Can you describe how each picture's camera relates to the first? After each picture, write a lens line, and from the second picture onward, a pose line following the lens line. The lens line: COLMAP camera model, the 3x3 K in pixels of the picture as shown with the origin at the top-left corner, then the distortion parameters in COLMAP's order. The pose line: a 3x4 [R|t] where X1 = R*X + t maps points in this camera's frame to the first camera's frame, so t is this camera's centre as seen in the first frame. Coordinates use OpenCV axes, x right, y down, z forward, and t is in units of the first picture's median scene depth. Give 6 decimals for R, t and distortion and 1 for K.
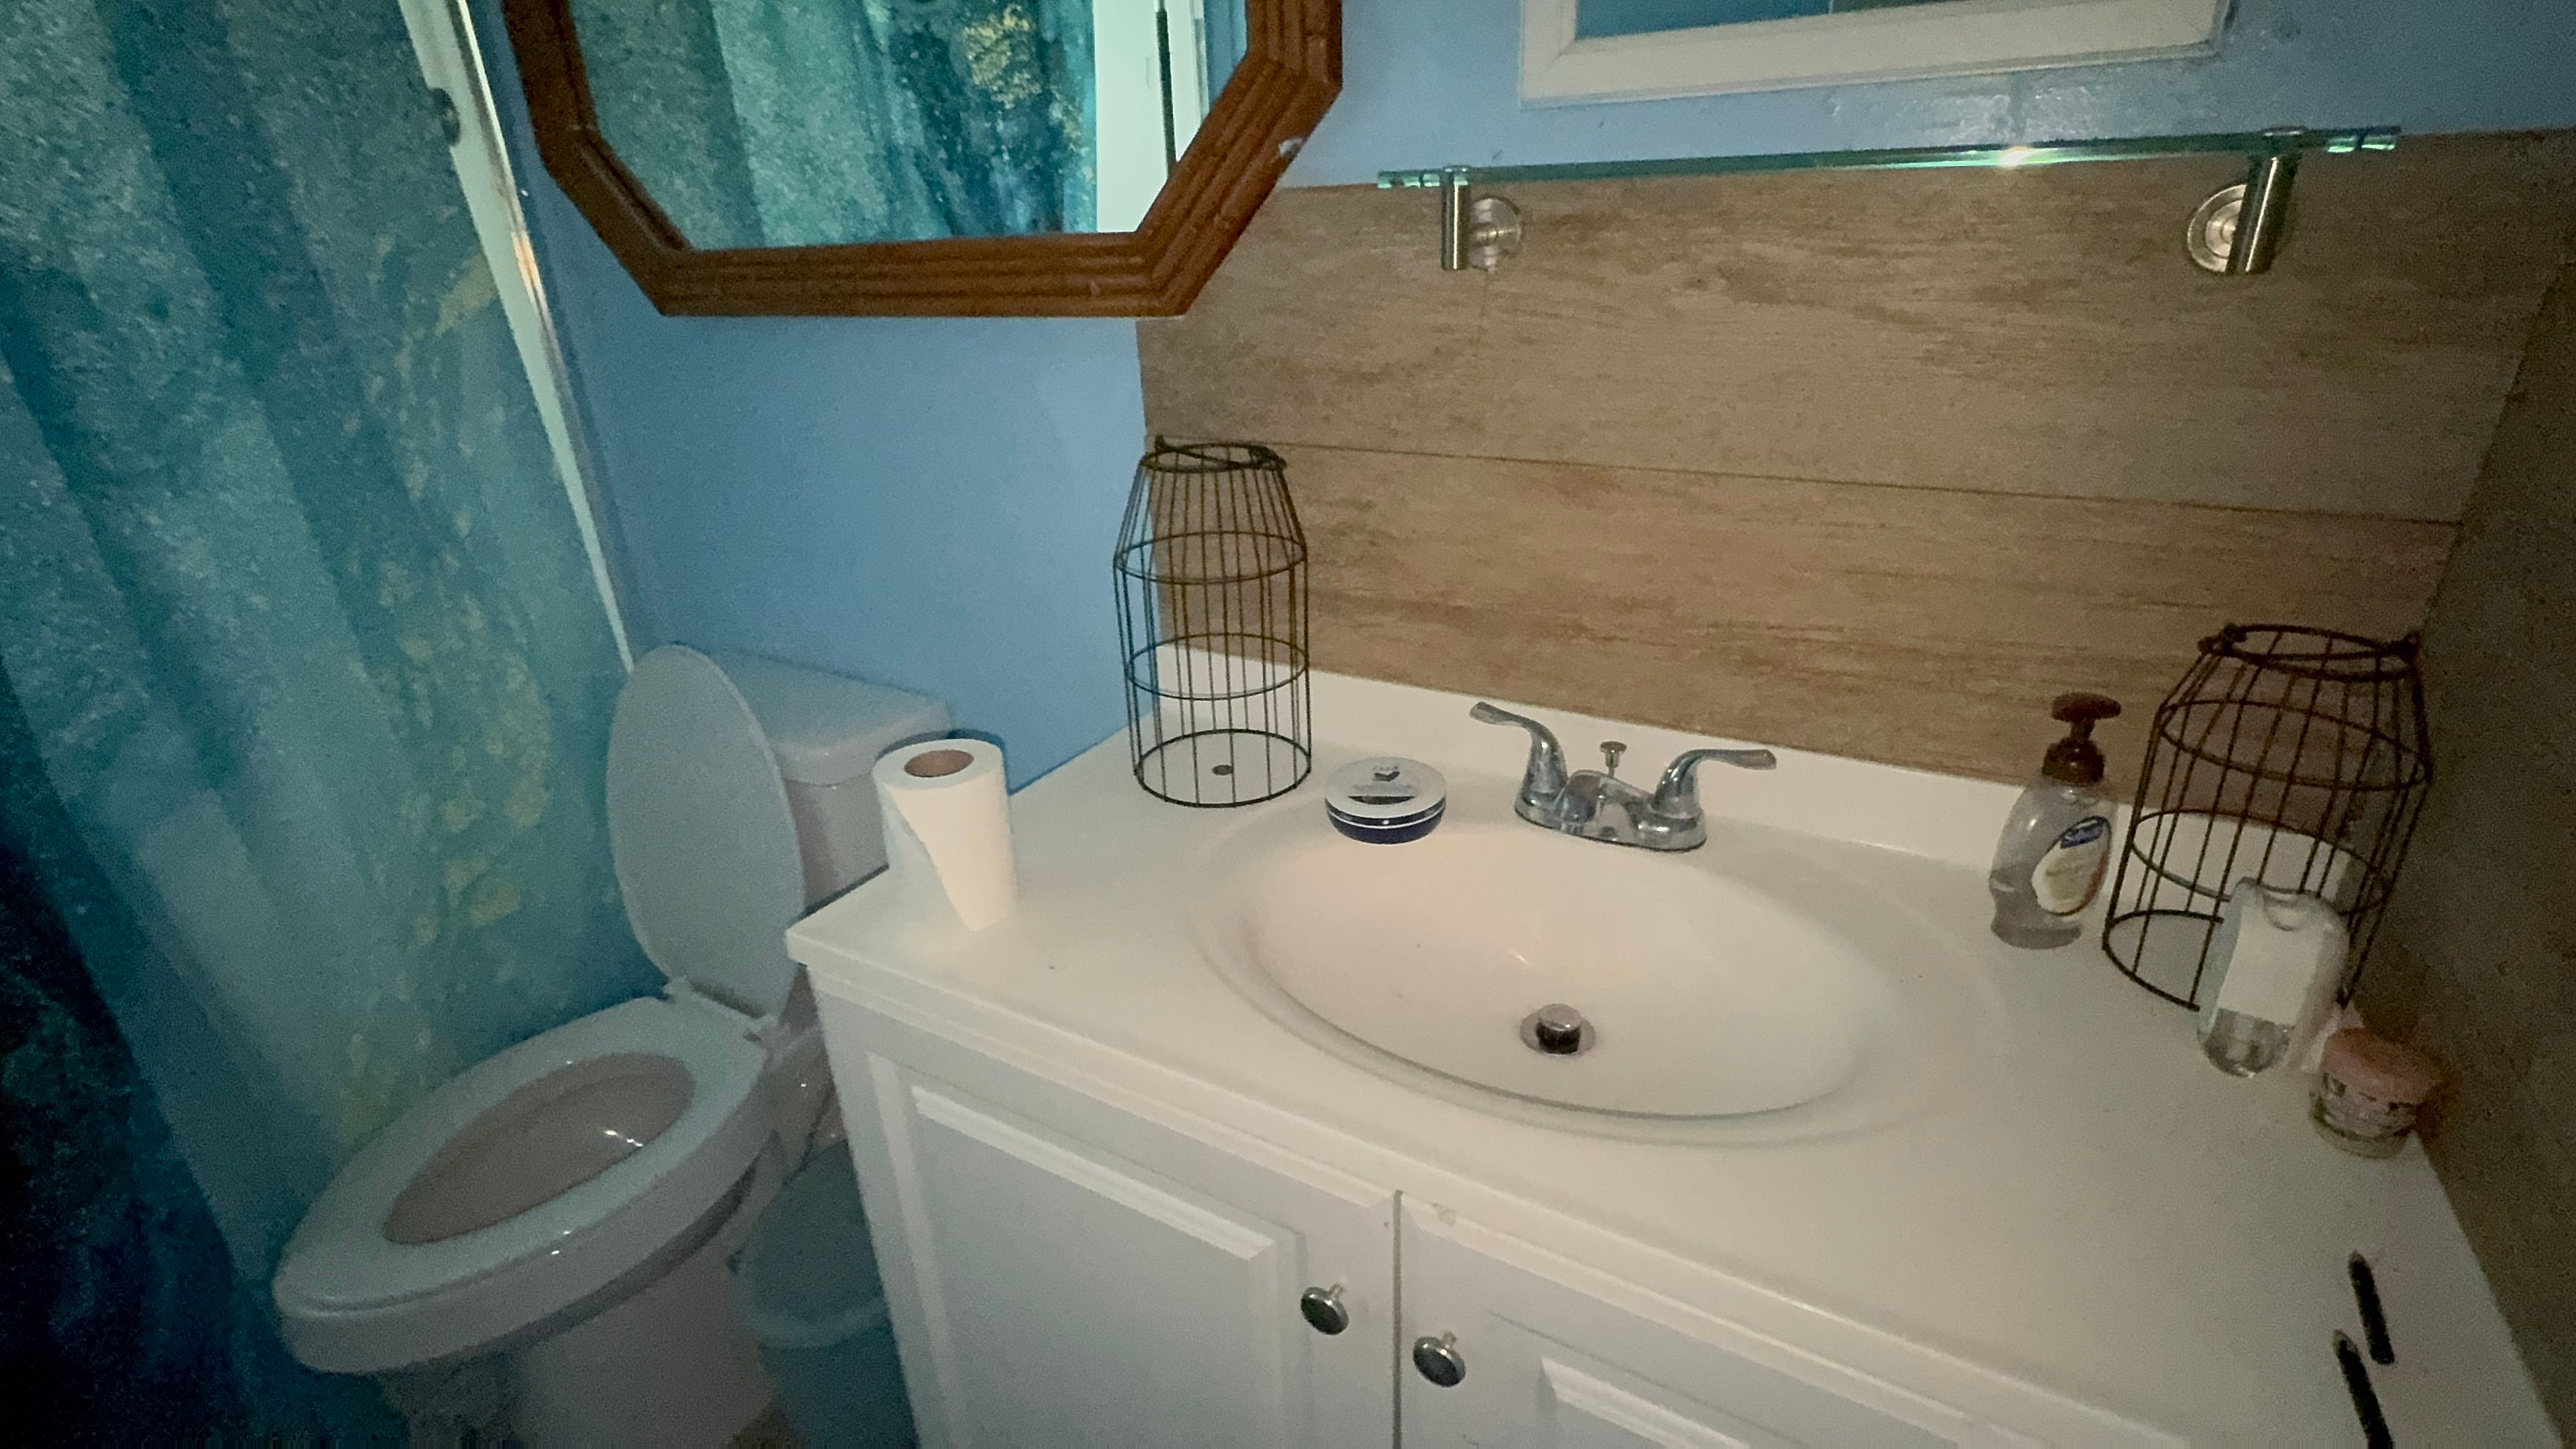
lens RADIAL K [[1180.1, 0, 1287.7], [0, 1180.1, 722.3], [0, 0, 1]] dist [-0.000933, -0.000621]
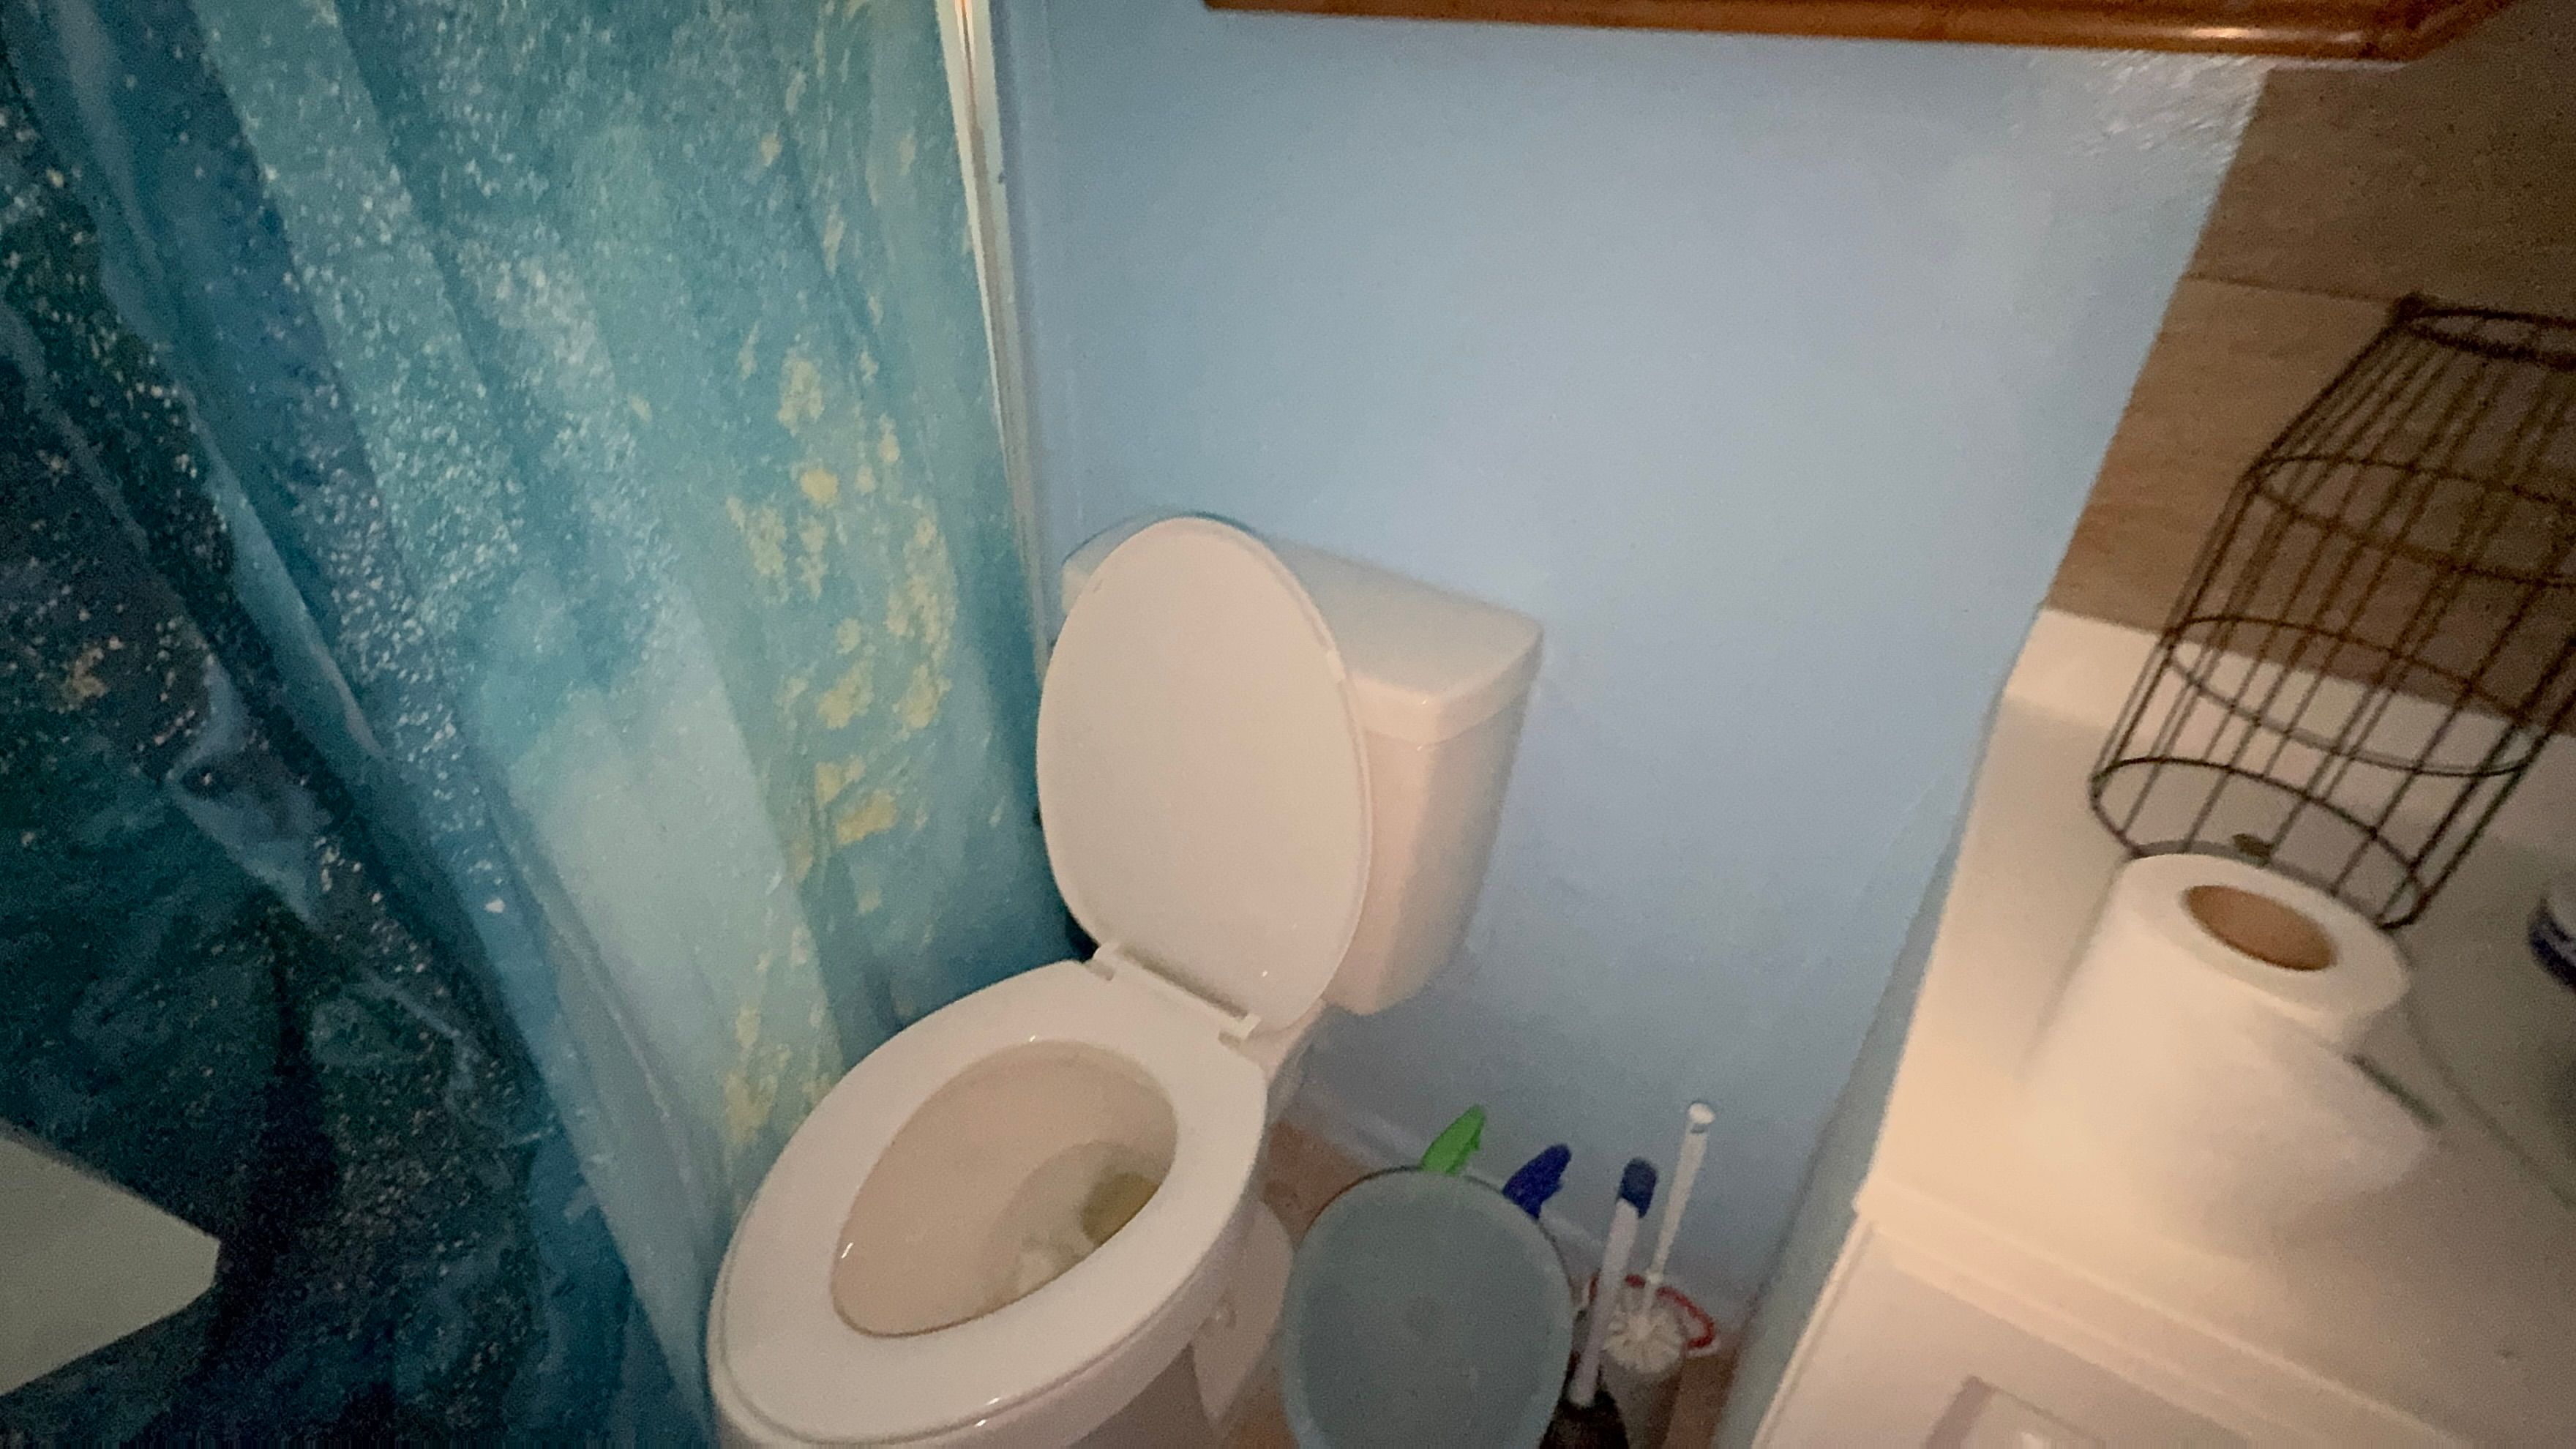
lens RADIAL K [[1180.1, 0, 1281.1], [0, 1180.1, 719.4], [0, 0, 1]] dist [-0.000933, -0.000621]
pose [[0.995357, 0.093564, -0.022572, -0.544087], [-0.088915, 0.983661, 0.156538, -0.075650], [0.036849, -0.153805, 0.987414, 0.360959]]
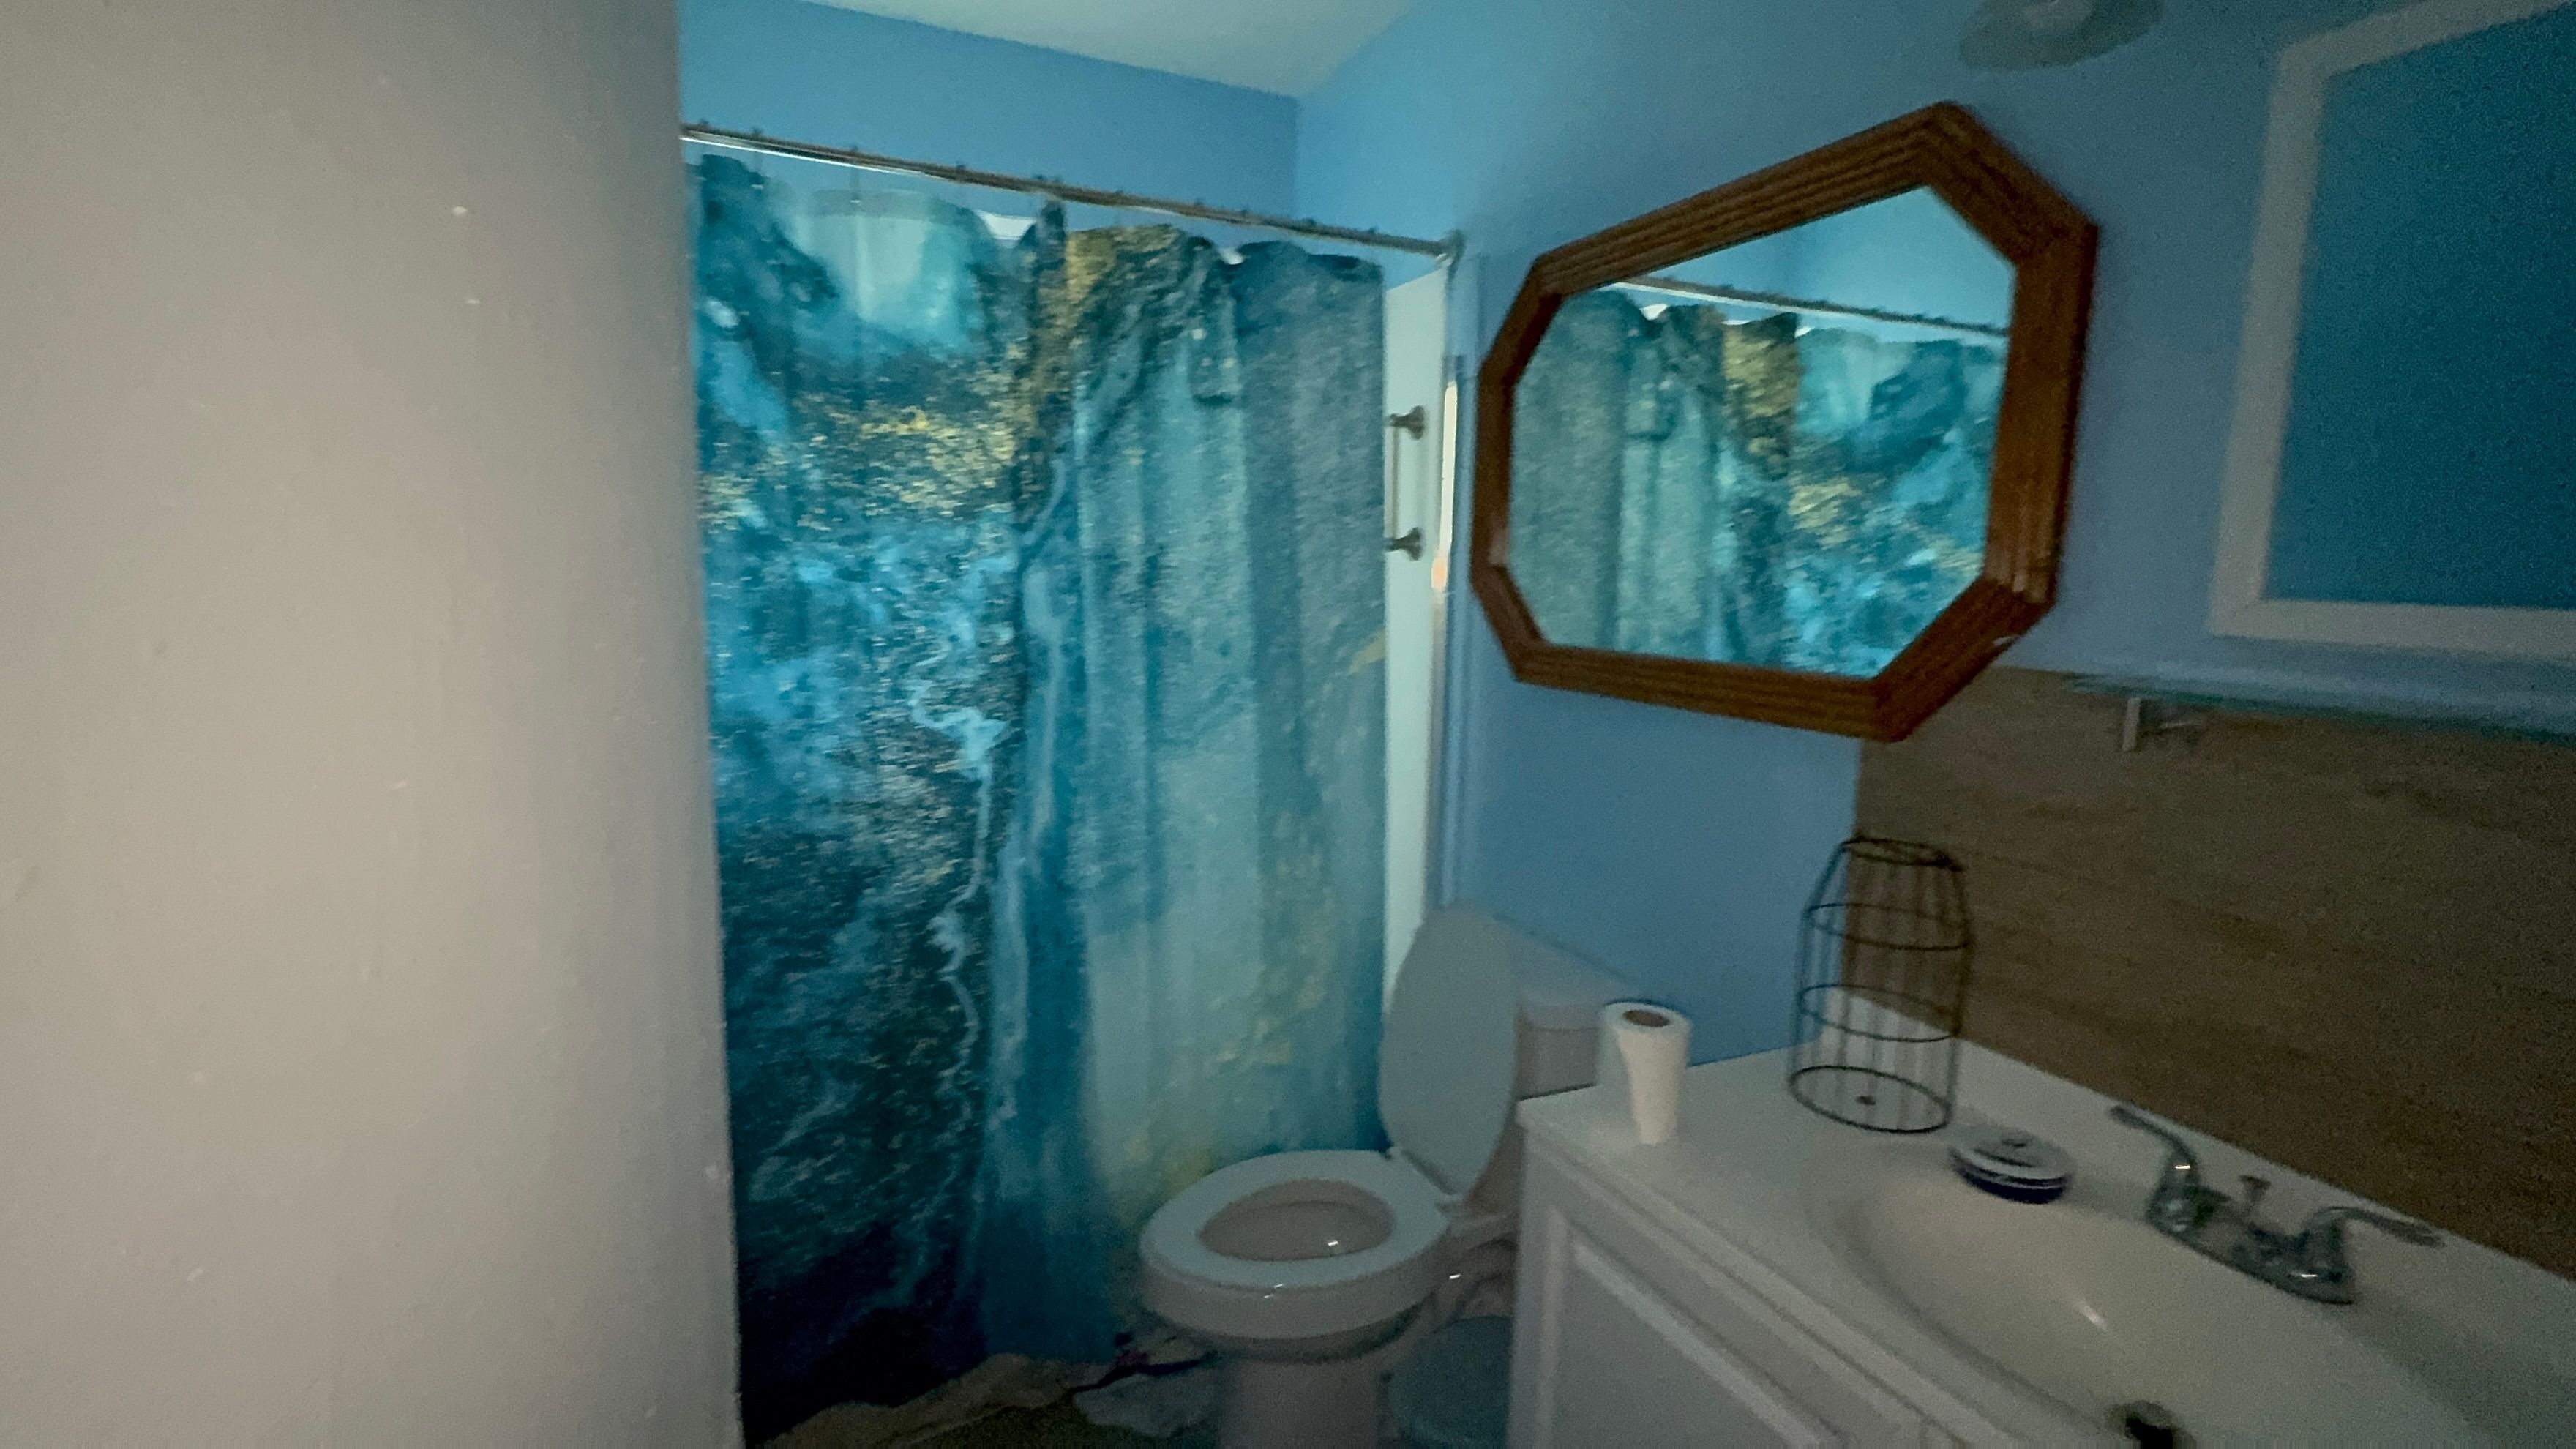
lens RADIAL K [[1180.1, 0, 1287.6], [0, 1180.1, 720.9], [0, 0, 1]] dist [-0.000933, -0.000621]
pose [[0.819008, 0.136221, -0.557377, 0.078903], [-0.280097, 0.942720, -0.181176, 0.057456], [0.500771, 0.304505, 0.810250, -0.392285]]
